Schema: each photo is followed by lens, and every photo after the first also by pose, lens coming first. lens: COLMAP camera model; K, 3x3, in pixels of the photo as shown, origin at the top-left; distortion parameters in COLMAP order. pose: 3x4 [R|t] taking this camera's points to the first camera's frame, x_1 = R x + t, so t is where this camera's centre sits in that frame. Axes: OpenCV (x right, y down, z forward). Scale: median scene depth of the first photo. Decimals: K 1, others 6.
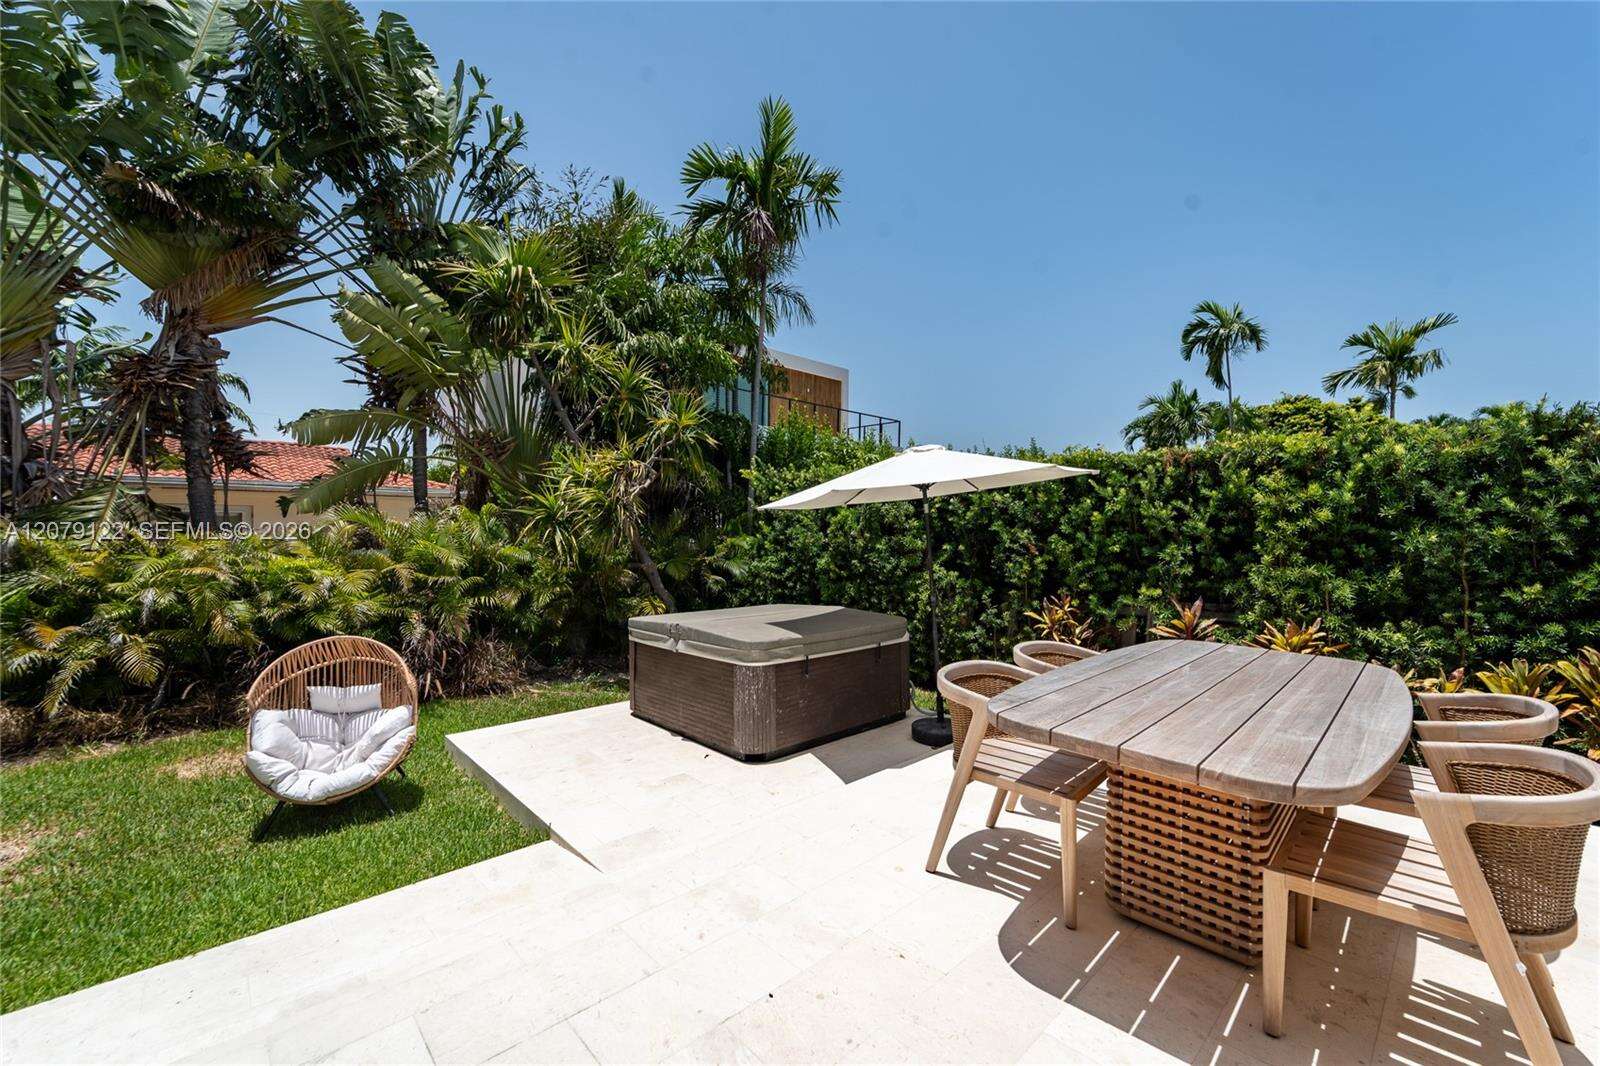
lens RADIAL K [[637.3, 0, 800.0], [0, 637.3, 533.0], [0, 0, 1]] dist [-0.001560, -0.000396]
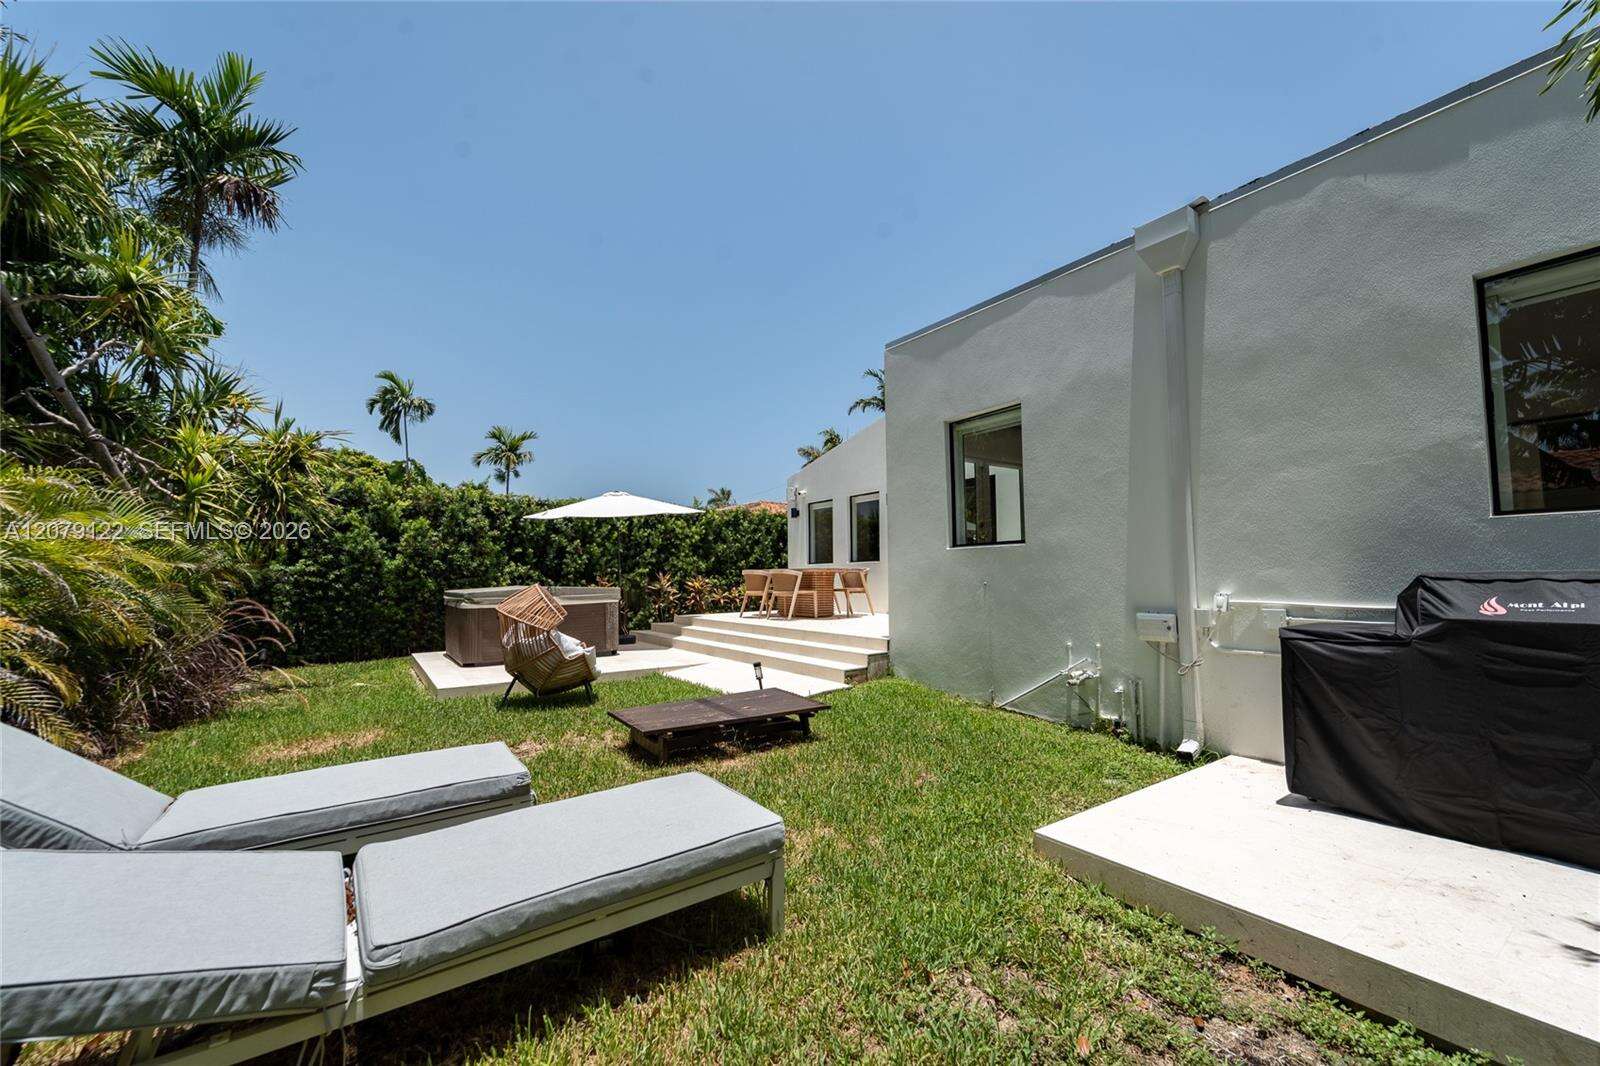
lens RADIAL K [[632.9, 0, 794.2], [0, 632.9, 533.2], [0, 0, 1]] dist [0.001135, -0.000020]
pose [[0.153931, 0.060477, 0.986229, -0.969347], [0.008561, 0.998006, -0.062535, 0.068787], [-0.988045, 0.018069, 0.153106, 0.108800]]
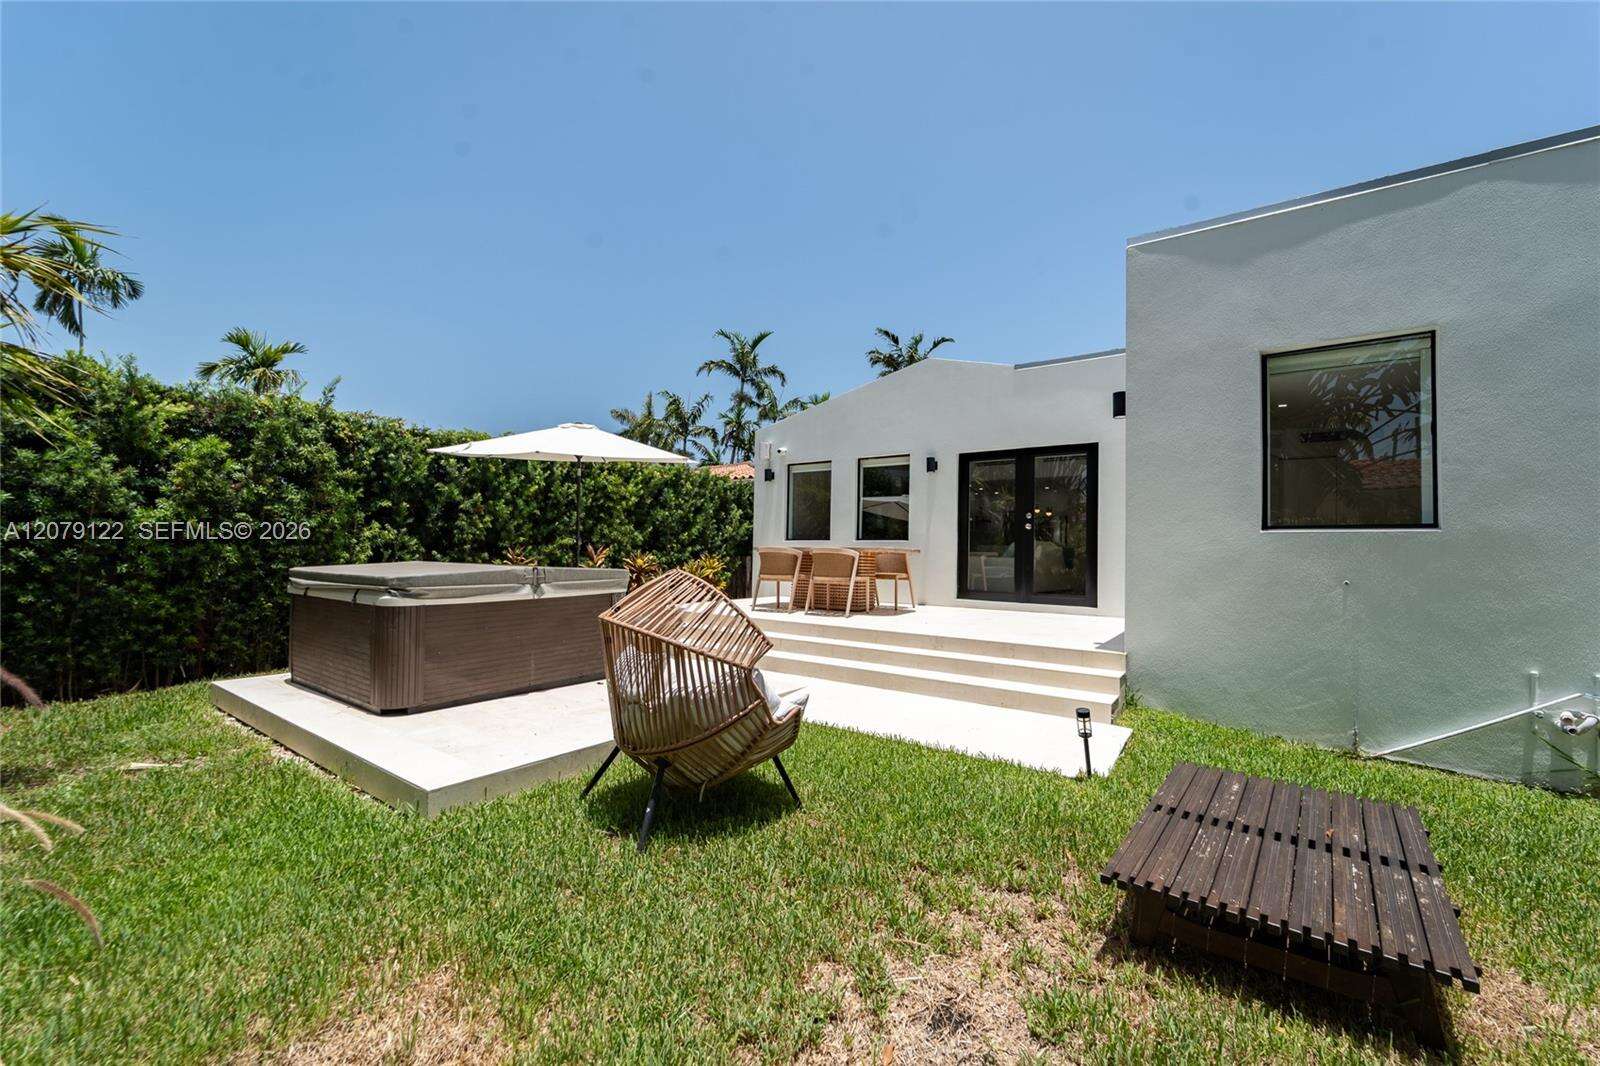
lens RADIAL K [[637.3, 0, 800.0], [0, 637.3, 533.0], [0, 0, 1]] dist [-0.001560, -0.000396]
pose [[-0.184021, 0.021742, 0.982682, -0.690909], [-0.021601, 0.999424, -0.026158, 0.065964], [-0.982685, -0.026041, -0.183446, 0.478608]]
